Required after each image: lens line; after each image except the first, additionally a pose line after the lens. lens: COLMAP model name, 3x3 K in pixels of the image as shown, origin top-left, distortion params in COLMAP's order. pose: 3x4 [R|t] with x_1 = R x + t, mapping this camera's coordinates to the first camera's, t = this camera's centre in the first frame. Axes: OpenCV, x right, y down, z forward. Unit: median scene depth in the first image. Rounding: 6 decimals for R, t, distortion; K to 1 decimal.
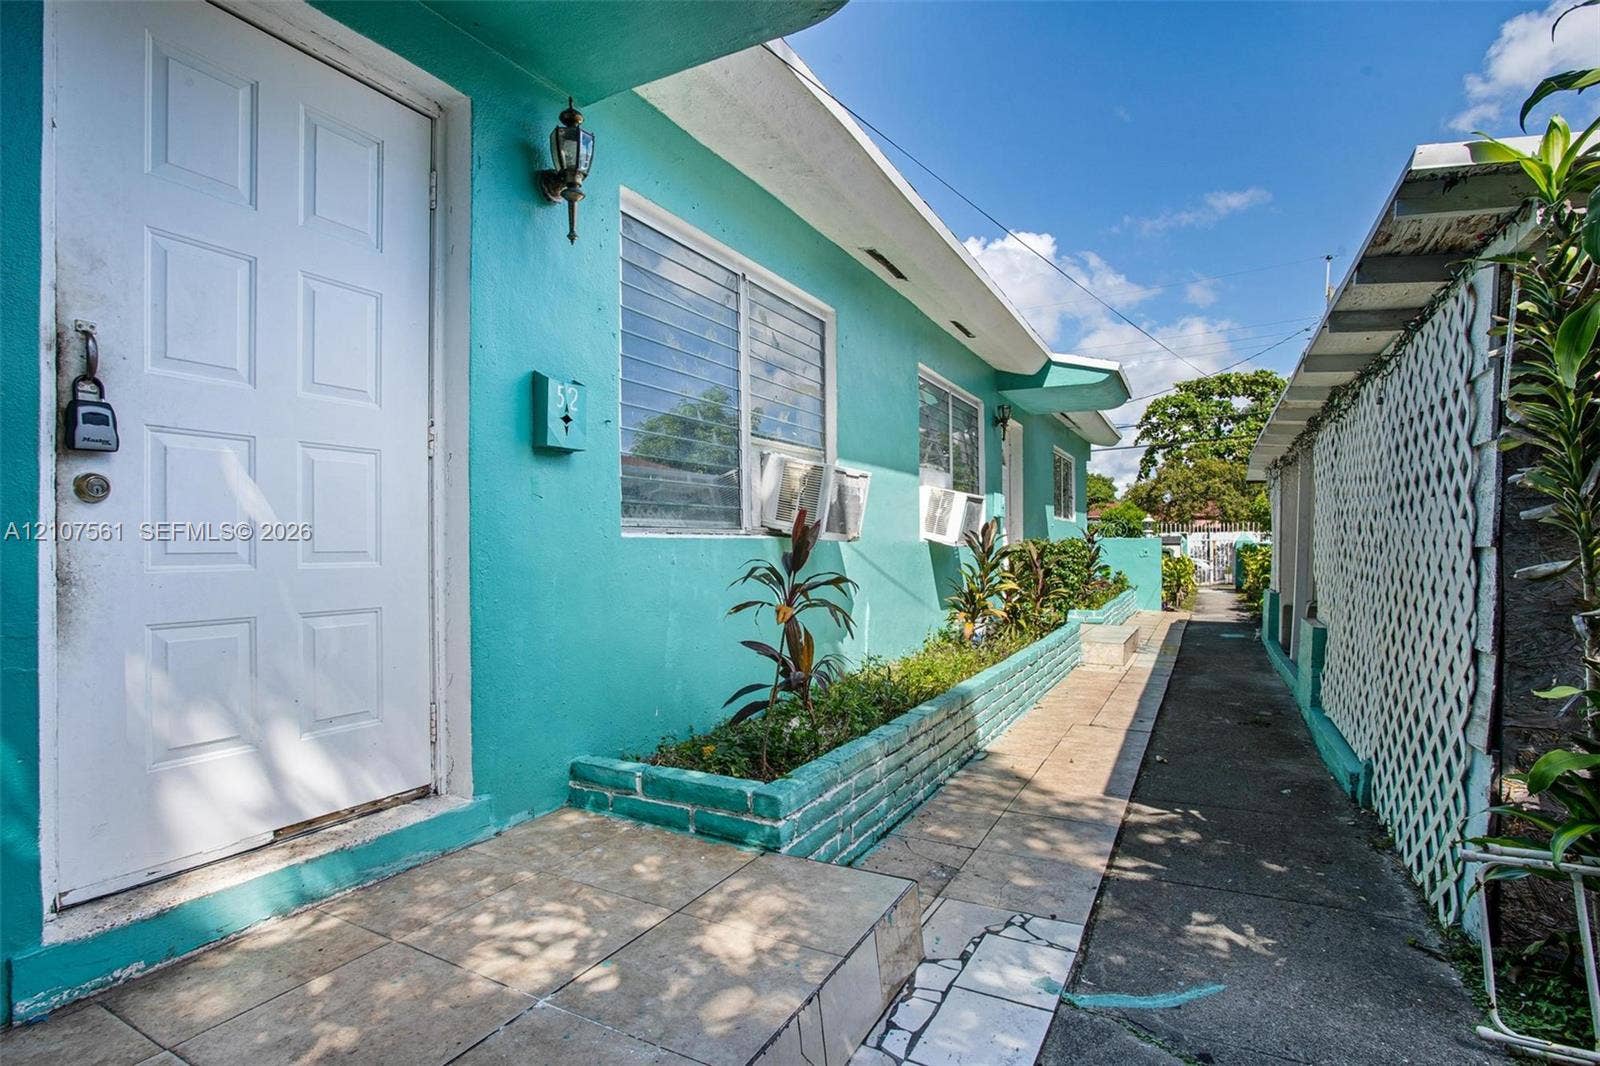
lens RADIAL K [[803.0, 0, 801.1], [0, 803.0, 529.5], [0, 0, 1]] dist [-0.069997, 0.033207]
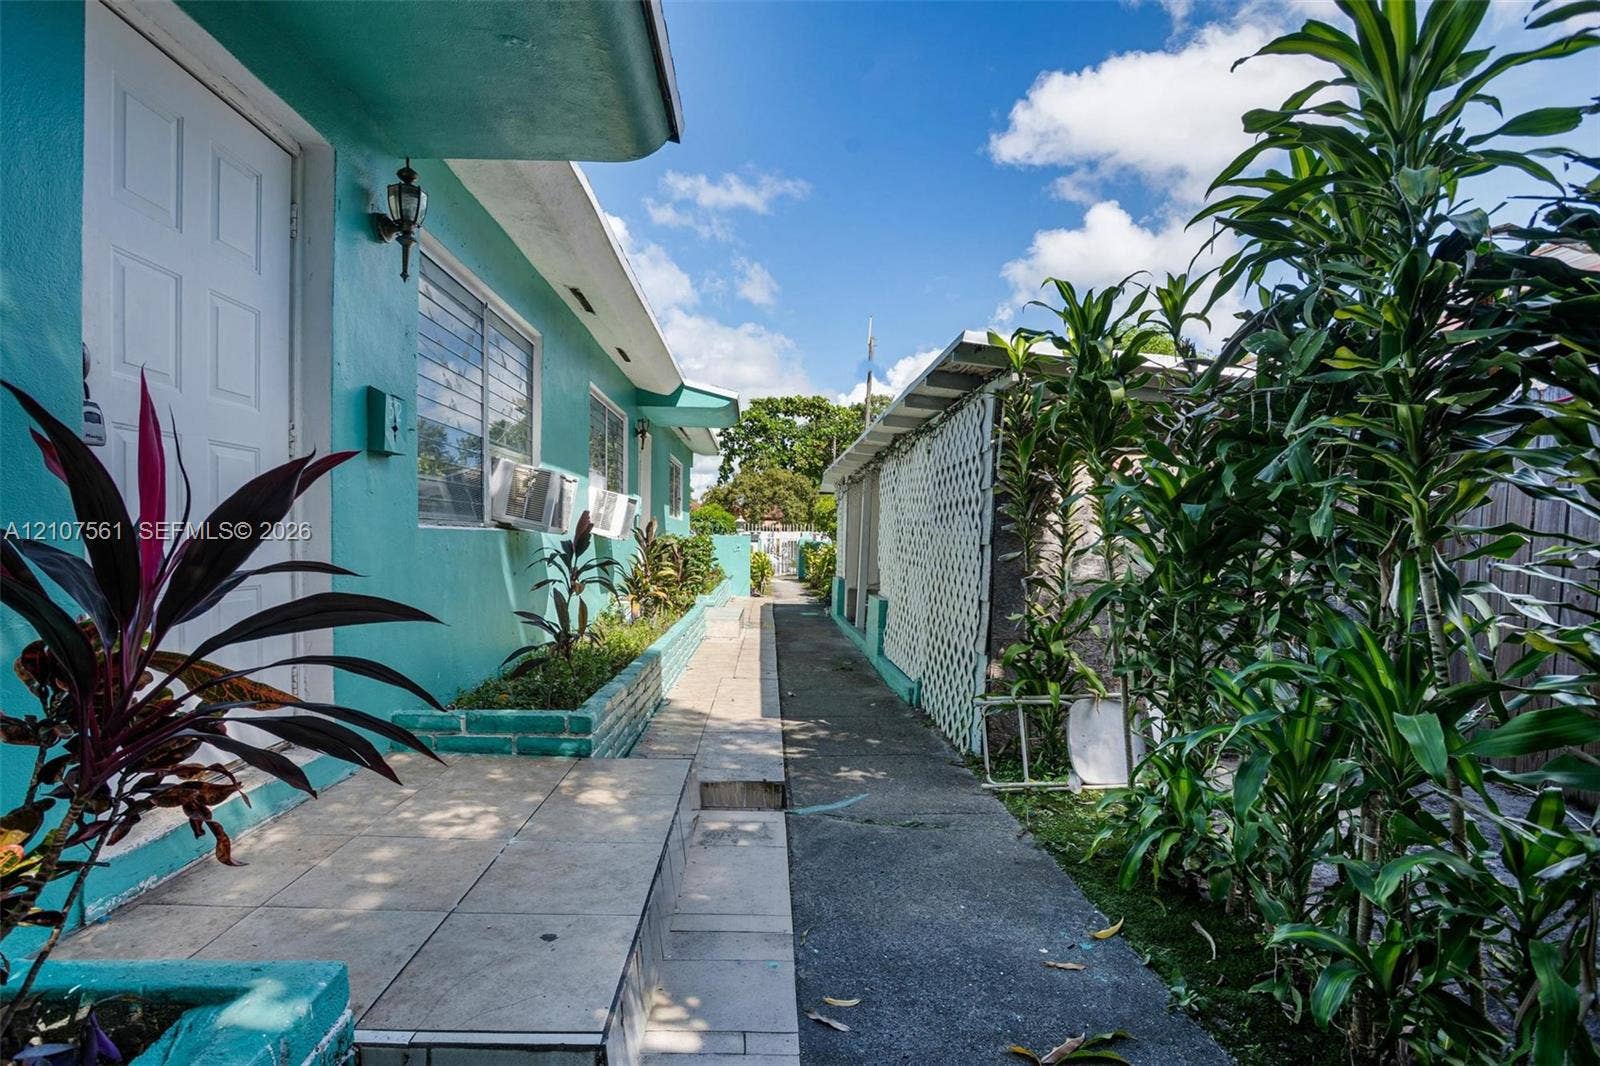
lens RADIAL K [[782.6, 0, 800.0], [0, 782.6, 533.0], [0, 0, 1]] dist [0.000248, 0.000626]
pose [[0.868579, 0.019551, 0.495165, -0.308988], [-0.024875, 0.999682, 0.004162, -0.001351], [-0.494926, -0.015933, 0.868789, -0.290964]]
